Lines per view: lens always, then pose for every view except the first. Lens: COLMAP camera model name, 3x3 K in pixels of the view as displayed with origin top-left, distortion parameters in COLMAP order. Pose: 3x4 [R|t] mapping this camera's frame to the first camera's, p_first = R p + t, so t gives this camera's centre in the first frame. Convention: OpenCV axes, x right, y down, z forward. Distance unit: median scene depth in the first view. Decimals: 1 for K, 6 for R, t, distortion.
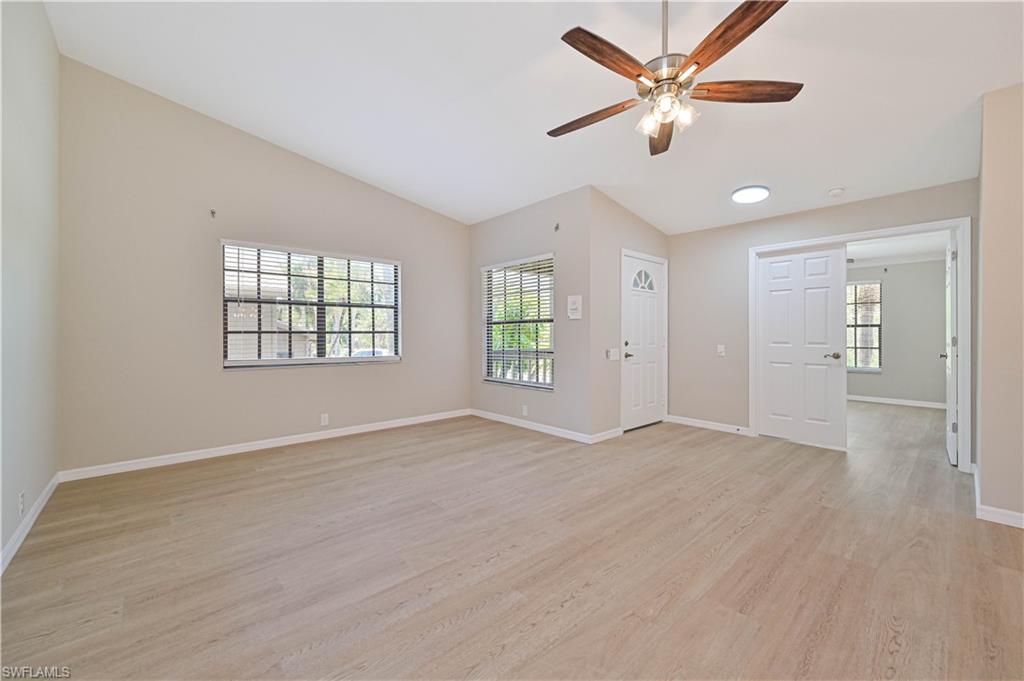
lens RADIAL K [[402.1, 0, 515.4], [0, 402.1, 331.4], [0, 0, 1]] dist [-0.002638, -0.000308]
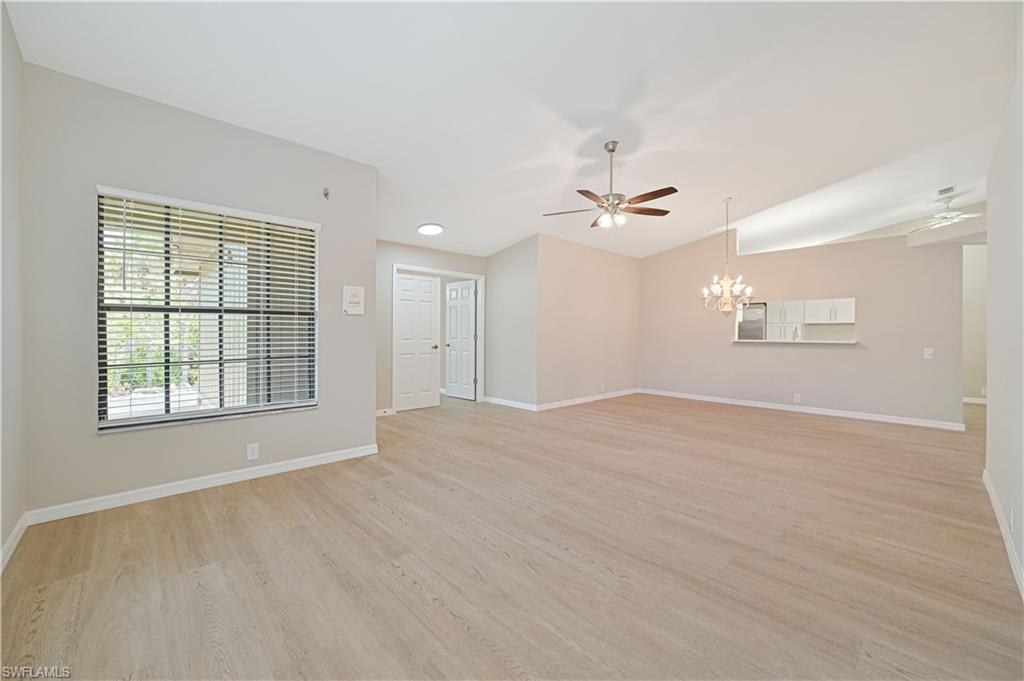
lens RADIAL K [[410.3, 0, 509.4], [0, 410.3, 329.3], [0, 0, 1]] dist [-0.003826, -0.000017]
pose [[-0.022667, 0.012556, 0.999664, -0.965064], [-0.010859, 0.999859, -0.012805, 0.011467], [-0.999684, -0.011146, -0.022527, 0.930110]]
